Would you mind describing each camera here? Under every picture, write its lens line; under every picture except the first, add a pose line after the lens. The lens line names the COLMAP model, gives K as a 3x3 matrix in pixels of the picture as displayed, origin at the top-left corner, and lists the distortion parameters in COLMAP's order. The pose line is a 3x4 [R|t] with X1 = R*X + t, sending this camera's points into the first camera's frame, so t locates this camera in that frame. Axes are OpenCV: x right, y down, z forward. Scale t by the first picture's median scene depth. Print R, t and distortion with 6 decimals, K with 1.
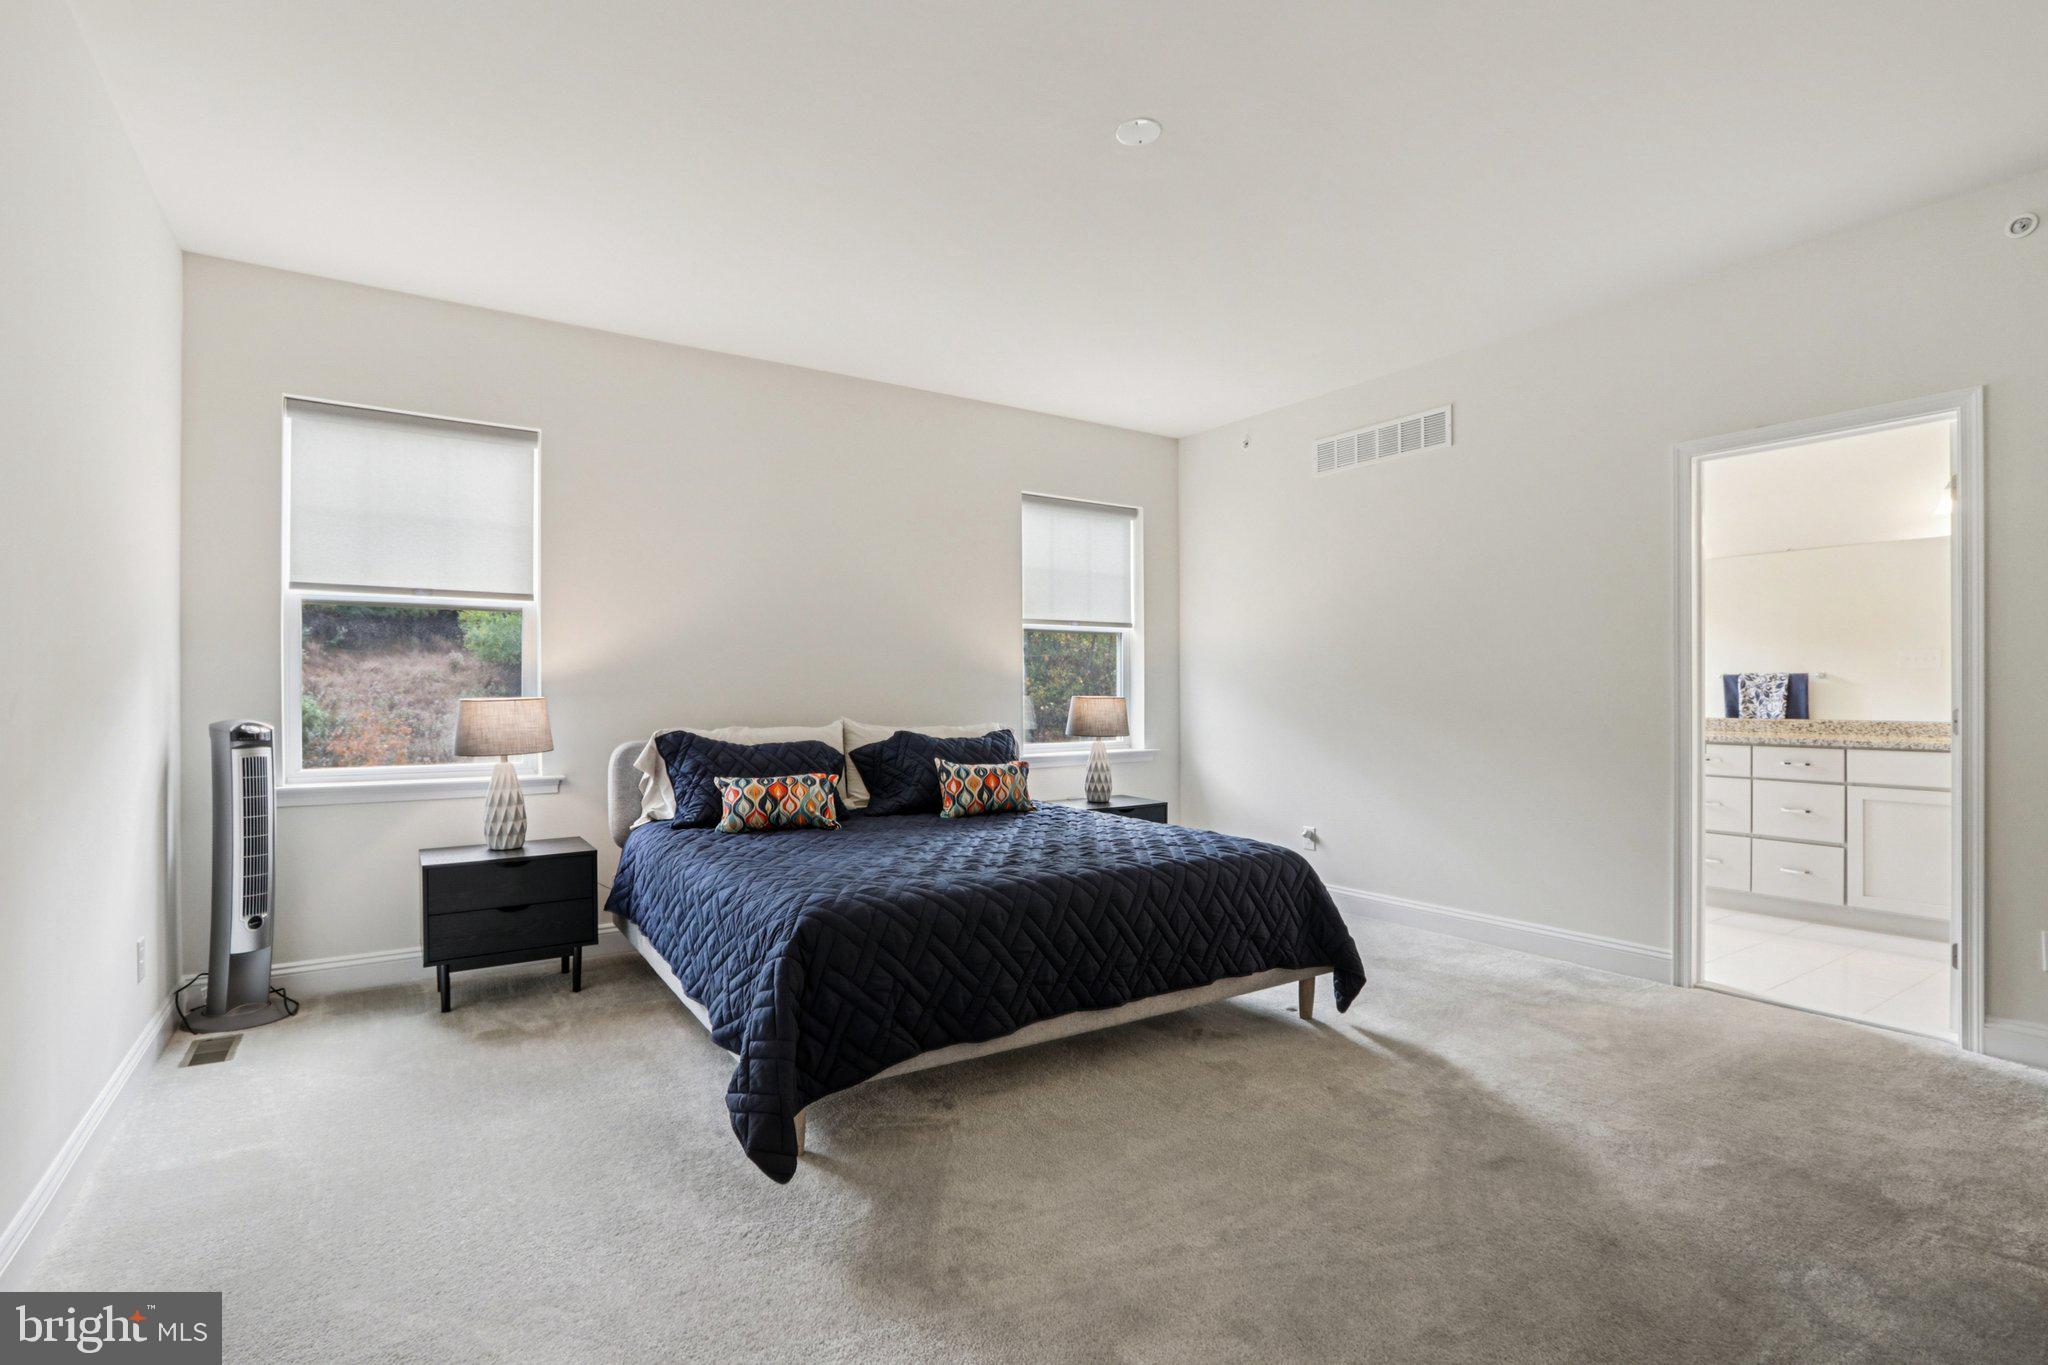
lens RADIAL K [[967.3, 0, 1025.0], [0, 967.3, 685.5], [0, 0, 1]] dist [-0.002641, -0.000474]
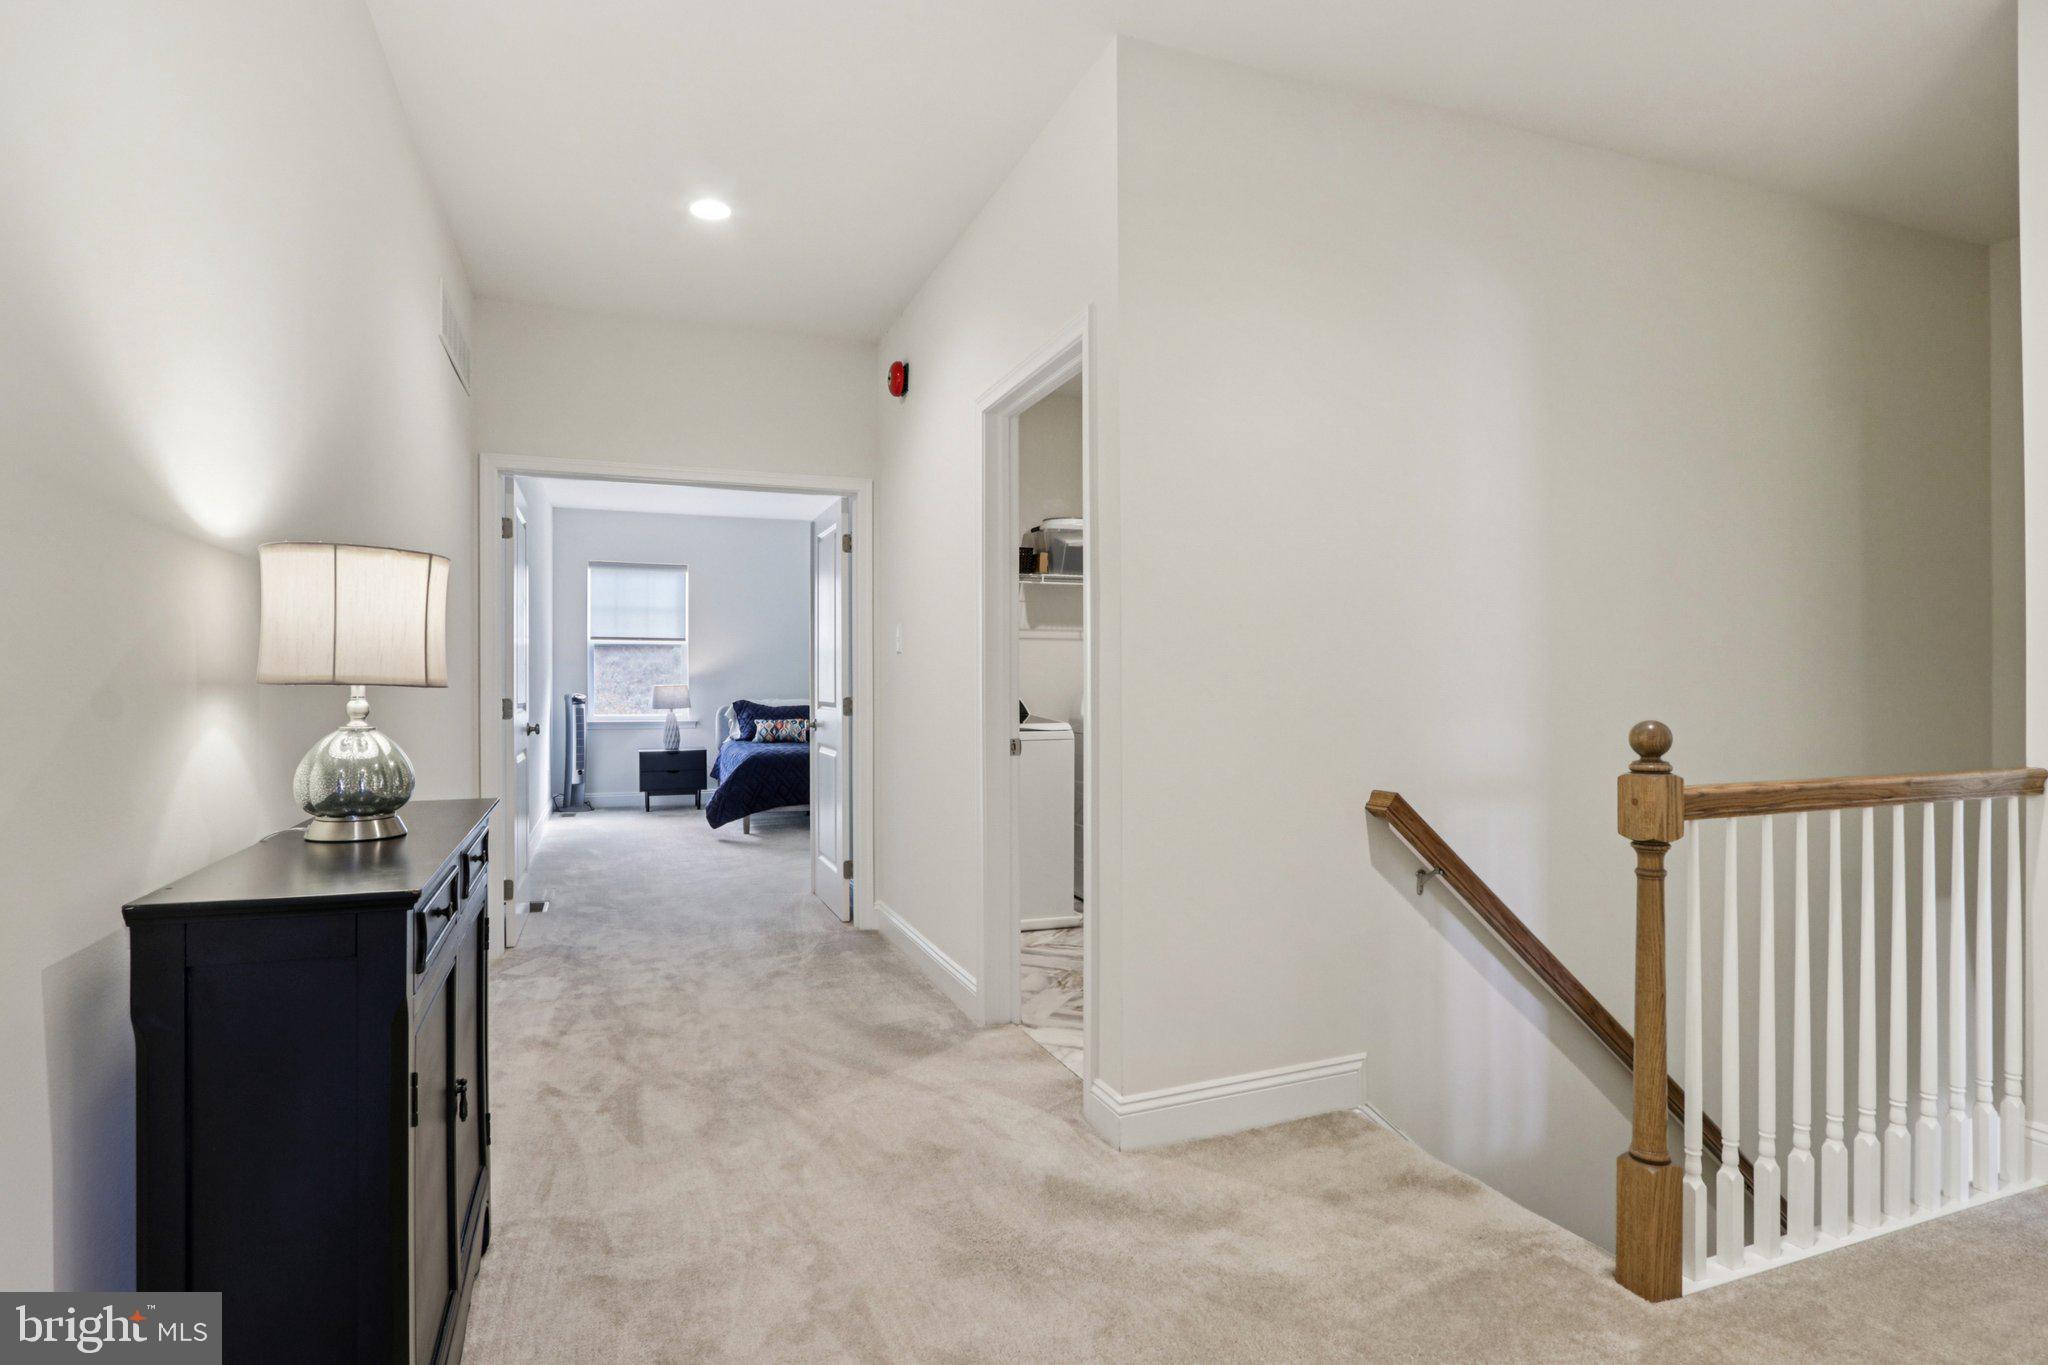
lens RADIAL K [[1039.0, 0, 1024.1], [0, 1039.0, 679.1], [0, 0, 1]] dist [0.001251, 0.000042]
pose [[0.977025, 0.000432, -0.213126, 0.856292], [0.000276, 0.999995, 0.003294, -0.009275], [0.213127, -0.003278, 0.977019, -1.314025]]
